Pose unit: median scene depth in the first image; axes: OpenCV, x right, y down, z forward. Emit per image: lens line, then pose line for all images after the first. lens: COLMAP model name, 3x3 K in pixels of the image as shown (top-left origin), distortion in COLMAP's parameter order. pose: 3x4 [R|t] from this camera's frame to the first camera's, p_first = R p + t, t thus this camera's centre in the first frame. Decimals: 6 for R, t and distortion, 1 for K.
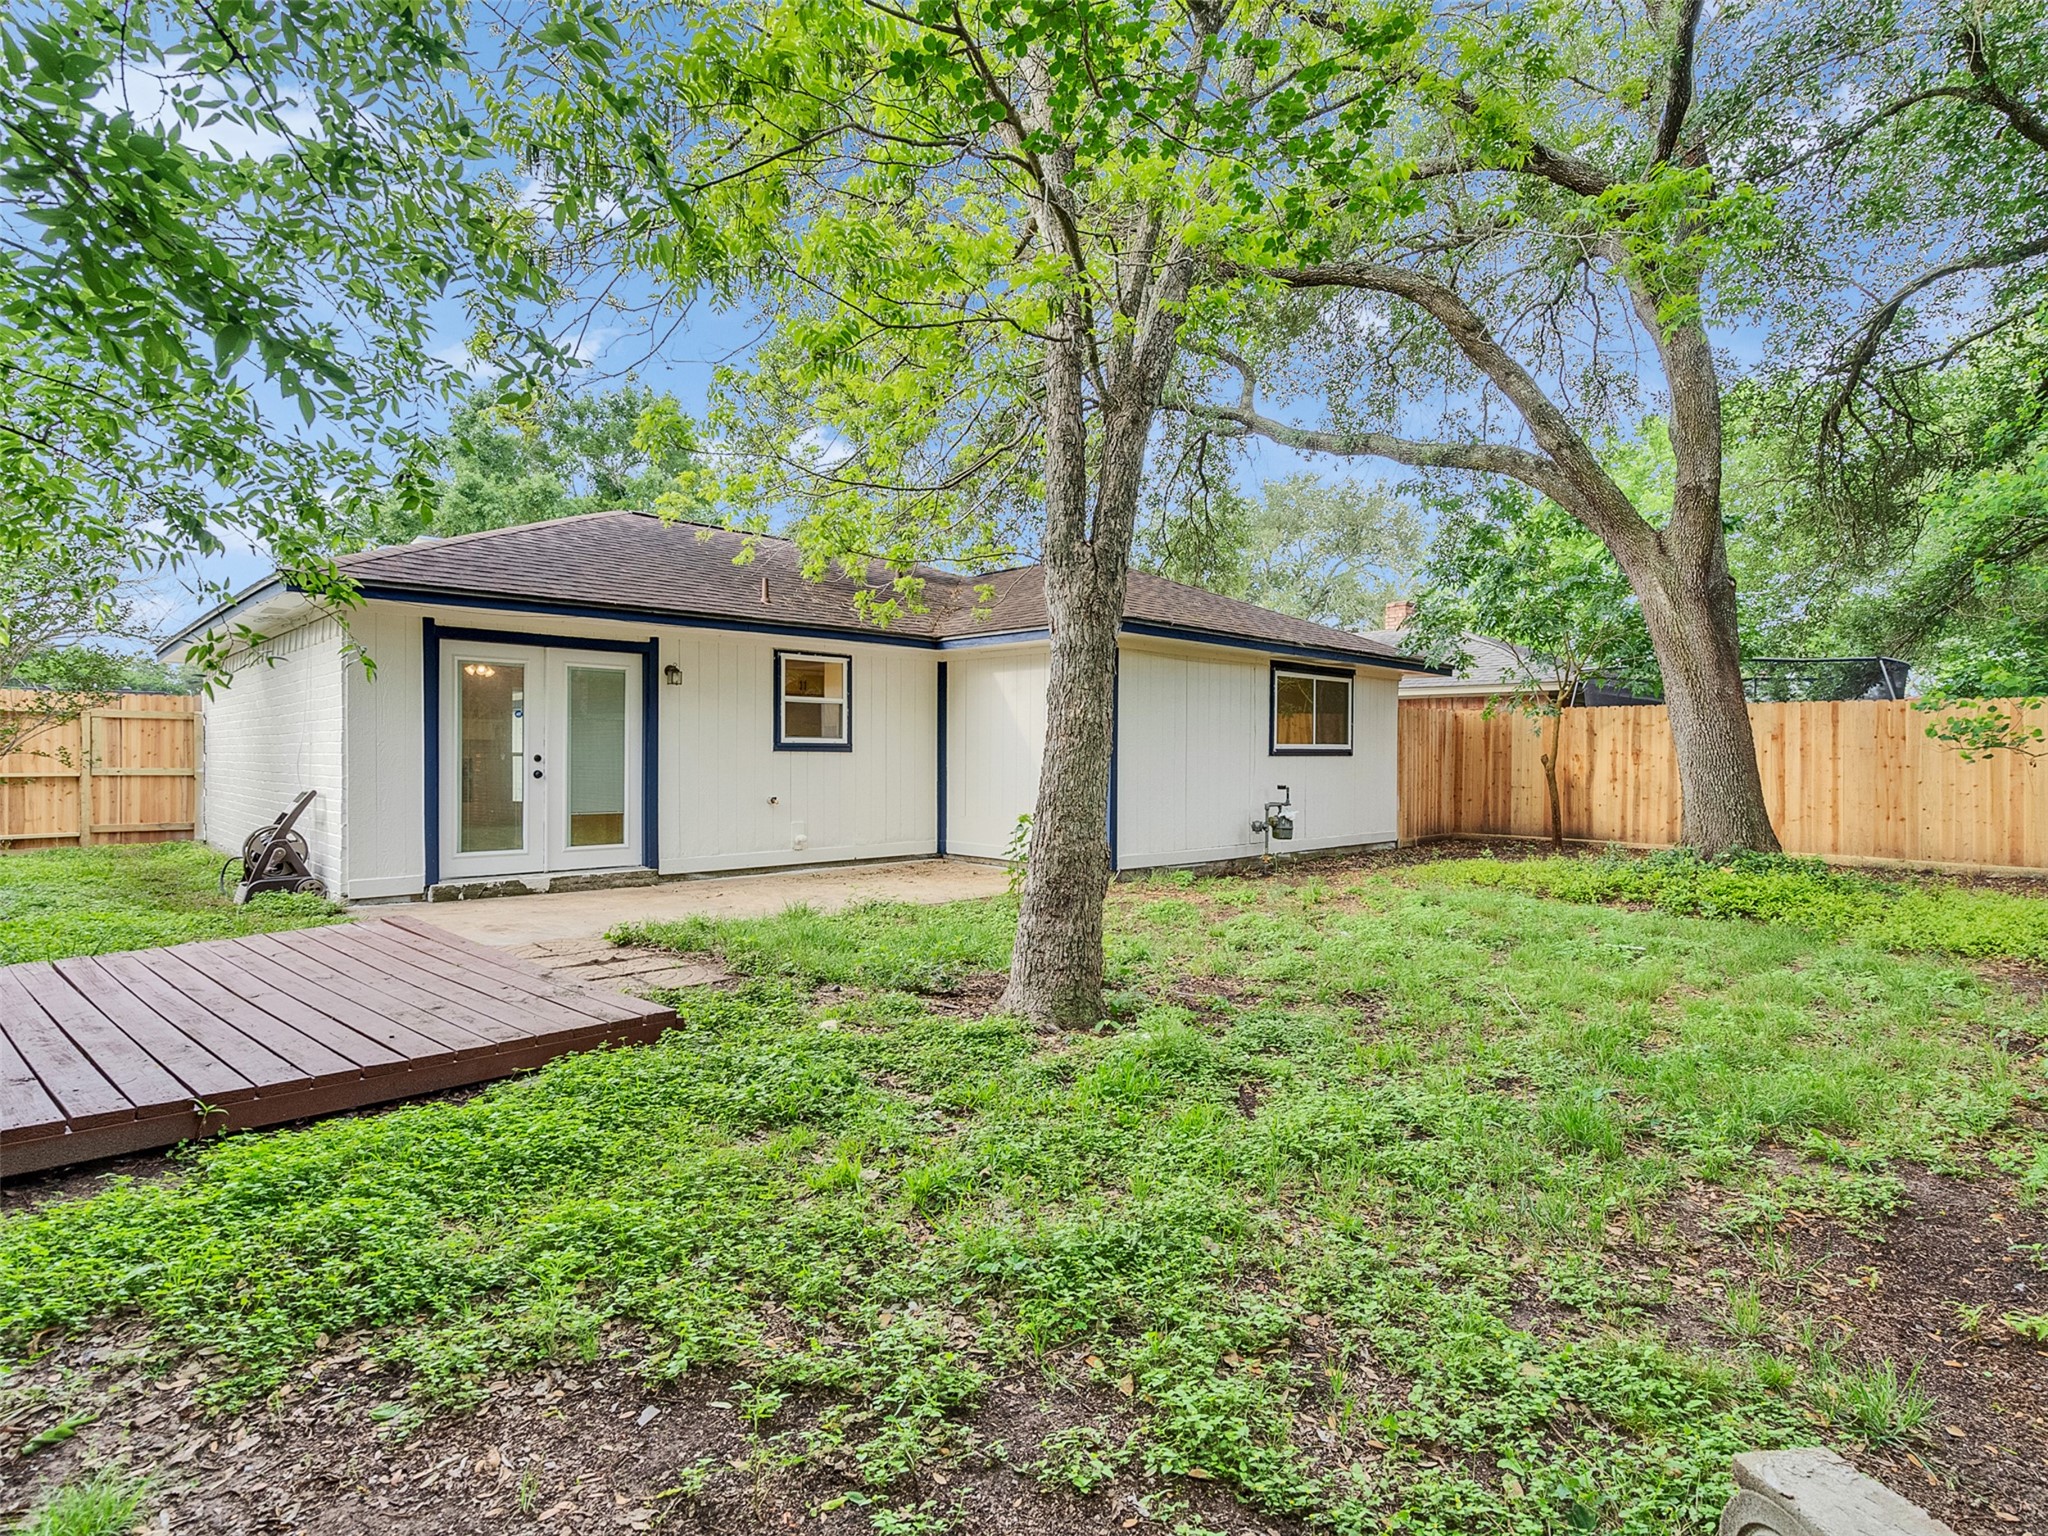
lens RADIAL K [[1043.5, 0, 1012.4], [0, 1043.5, 766.6], [0, 0, 1]] dist [-0.005027, 0.003233]
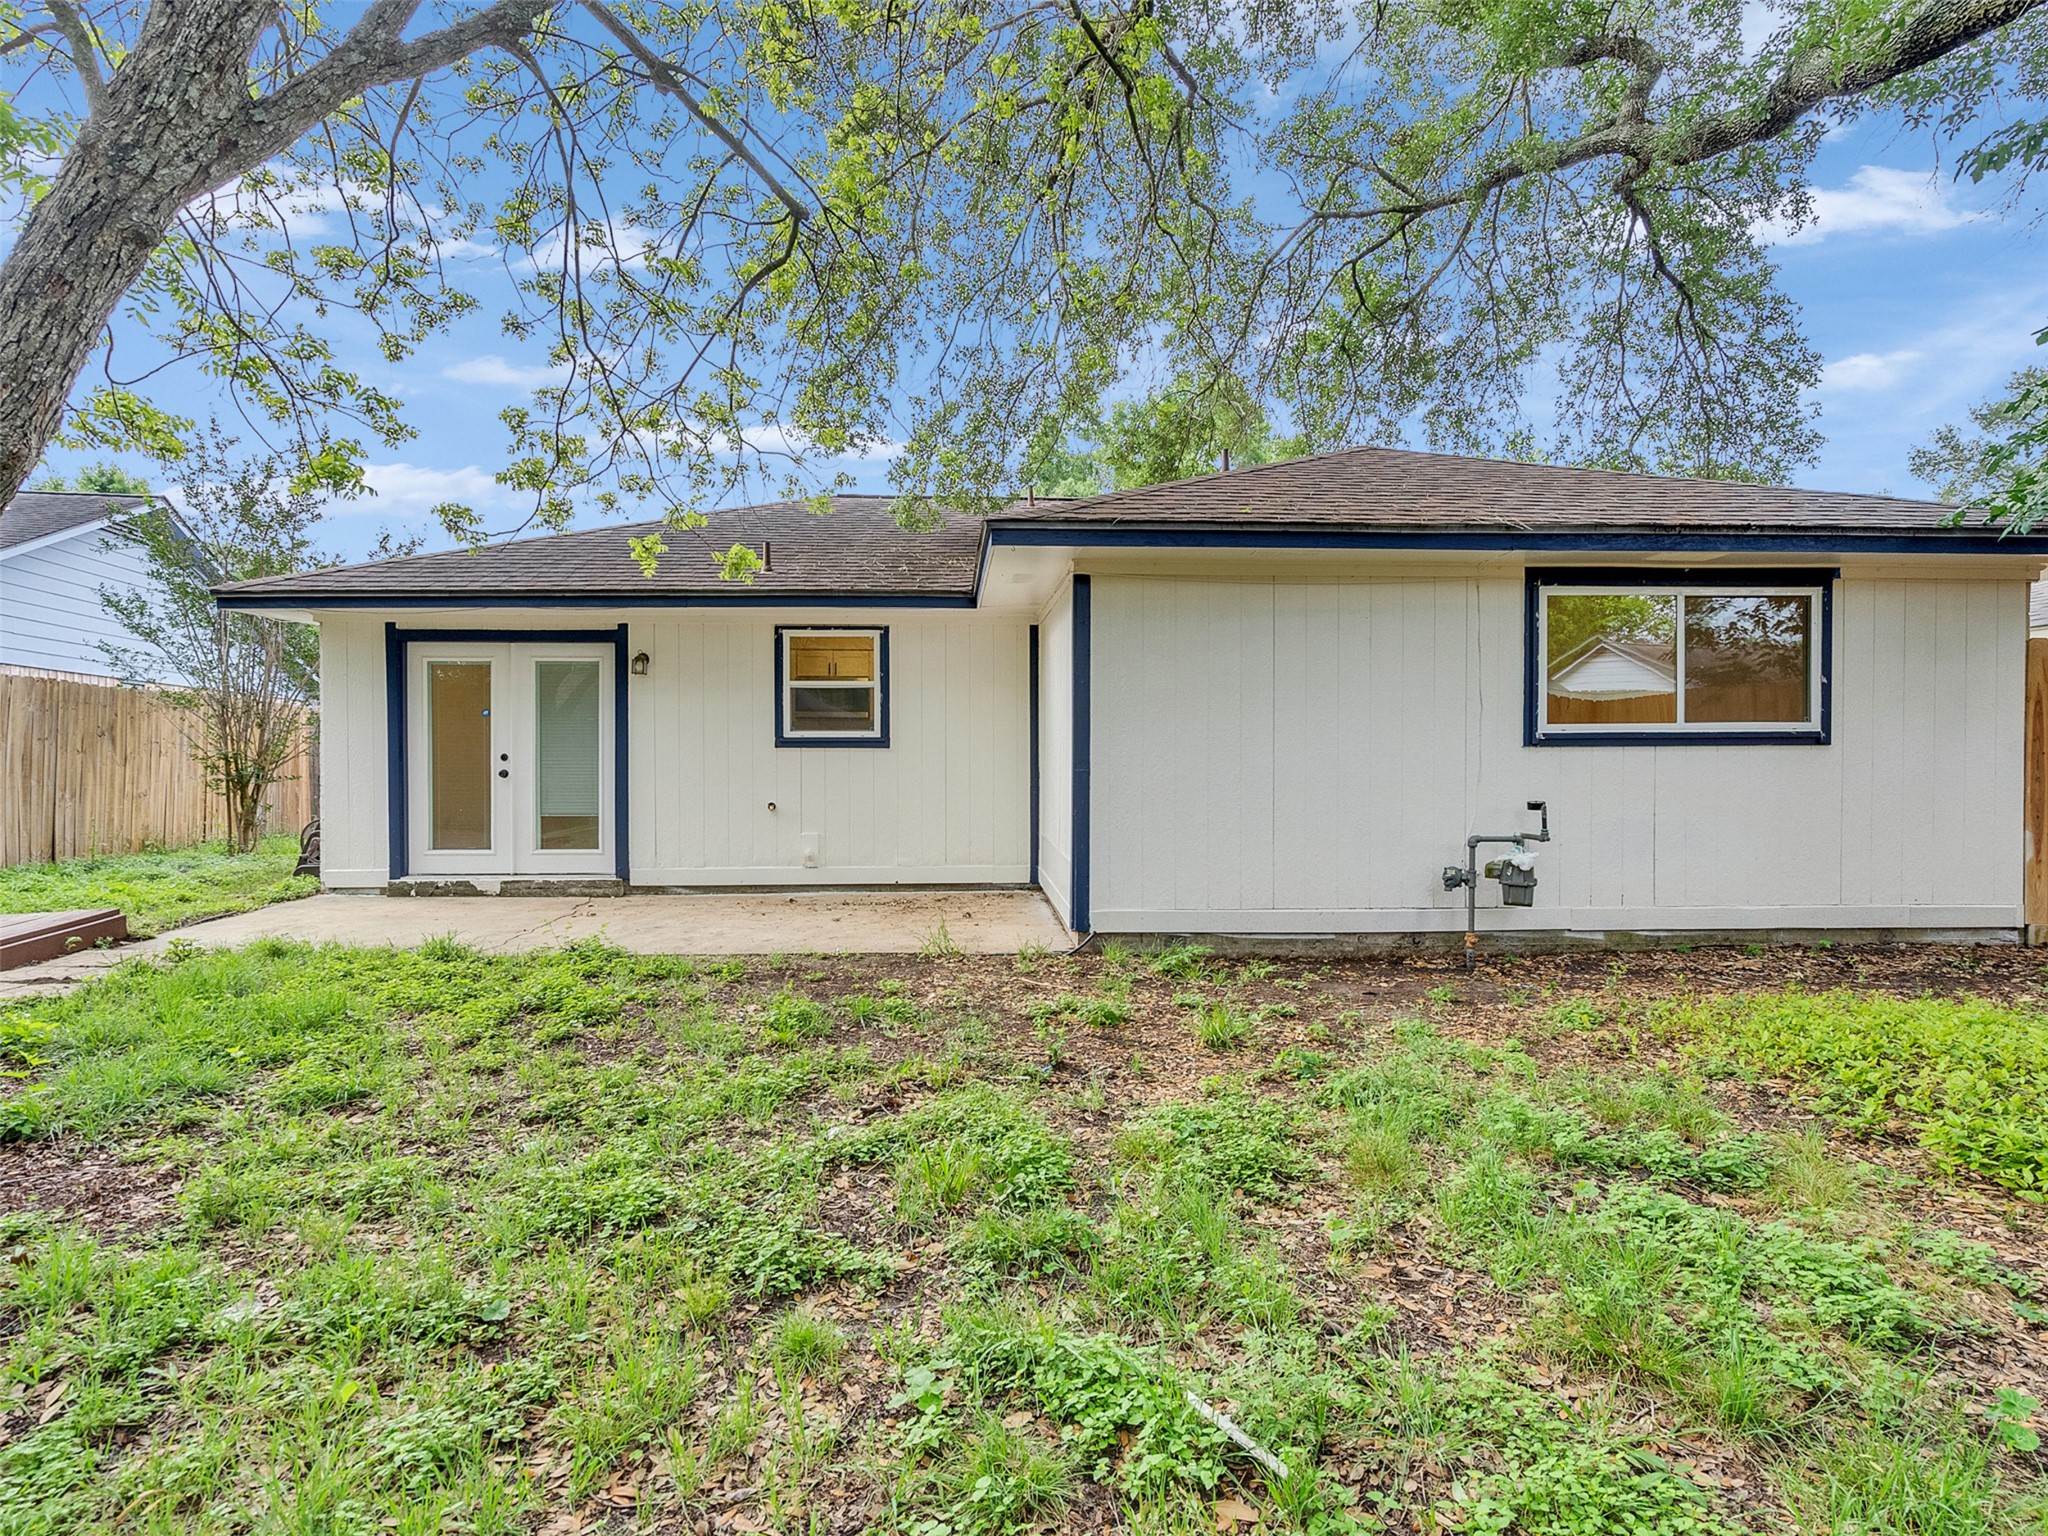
lens RADIAL K [[1043.5, 0, 1026.0], [0, 1043.5, 766.7], [0, 0, 1]] dist [-0.005027, 0.003233]
pose [[0.751930, 0.000836, -0.659242, 0.517813], [-0.001487, 0.999999, -0.000428, 0.000523], [0.659241, 0.001302, 0.751930, 0.549289]]
